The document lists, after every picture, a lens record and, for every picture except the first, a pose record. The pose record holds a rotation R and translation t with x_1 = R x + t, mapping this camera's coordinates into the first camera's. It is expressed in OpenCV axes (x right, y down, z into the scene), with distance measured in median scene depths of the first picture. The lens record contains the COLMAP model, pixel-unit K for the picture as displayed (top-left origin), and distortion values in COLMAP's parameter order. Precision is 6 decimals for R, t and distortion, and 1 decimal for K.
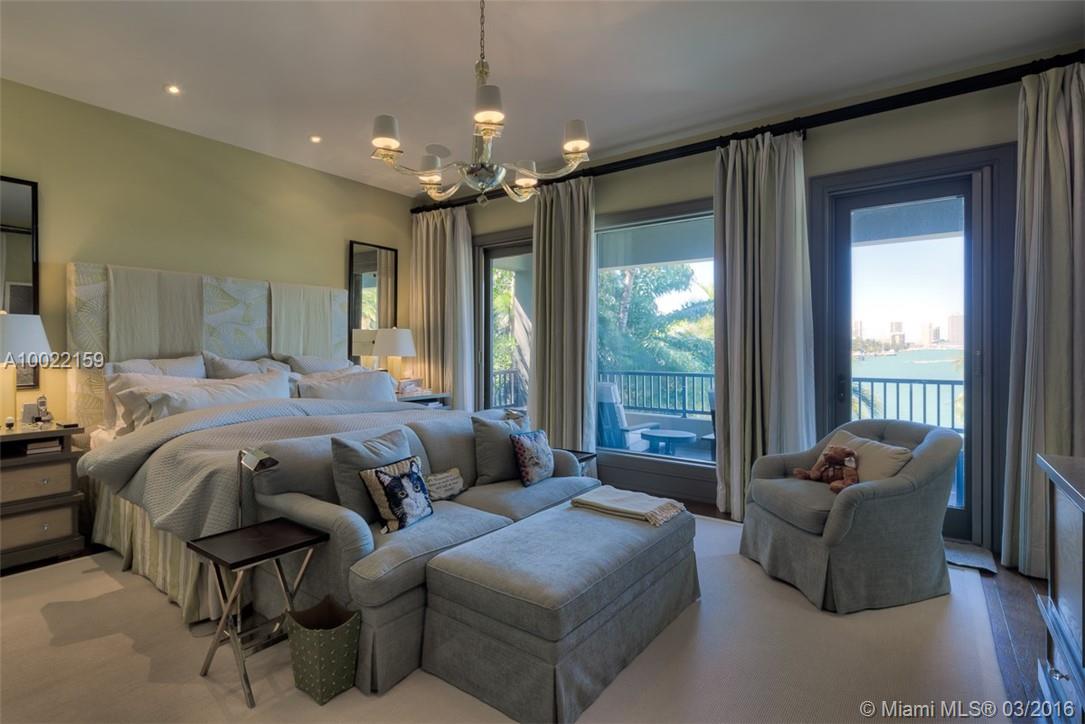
lens RADIAL K [[525.0, 0, 534.2], [0, 525.0, 356.9], [0, 0, 1]] dist [0.000460, 0.000056]
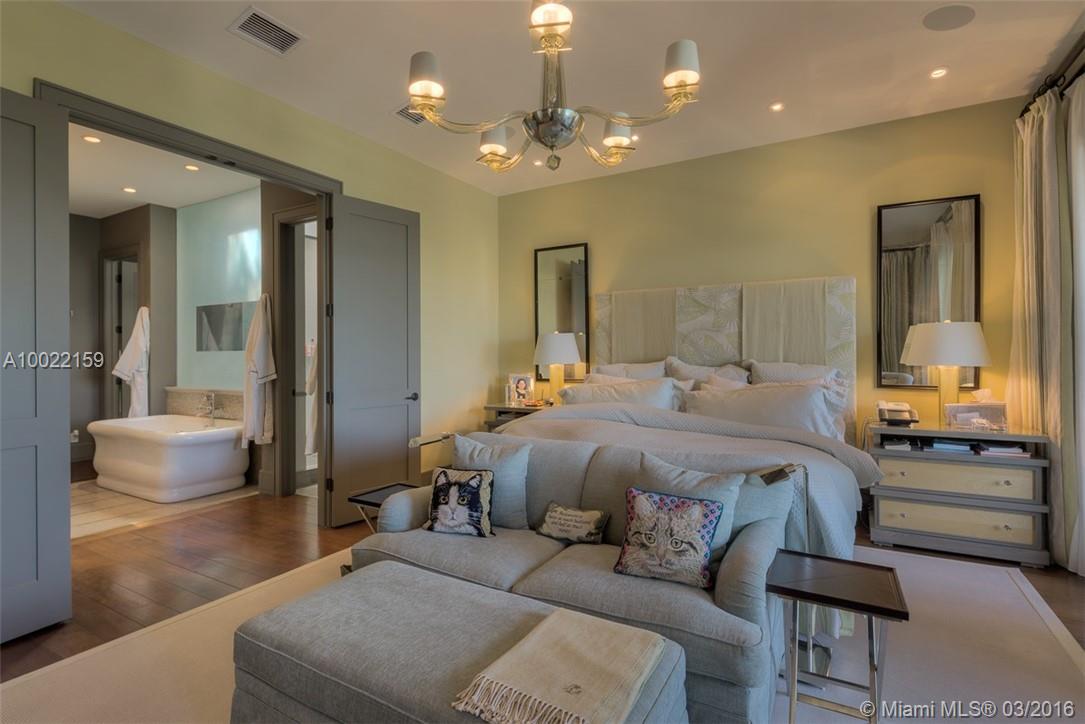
lens RADIAL K [[525.0, 0, 534.2], [0, 525.0, 357.6], [0, 0, 1]] dist [0.000460, 0.000056]
pose [[0.116416, 0.004783, -0.993189, 0.417149], [-0.009850, 0.999945, 0.003661, -0.010532], [0.993152, 0.009357, 0.116457, 0.563303]]
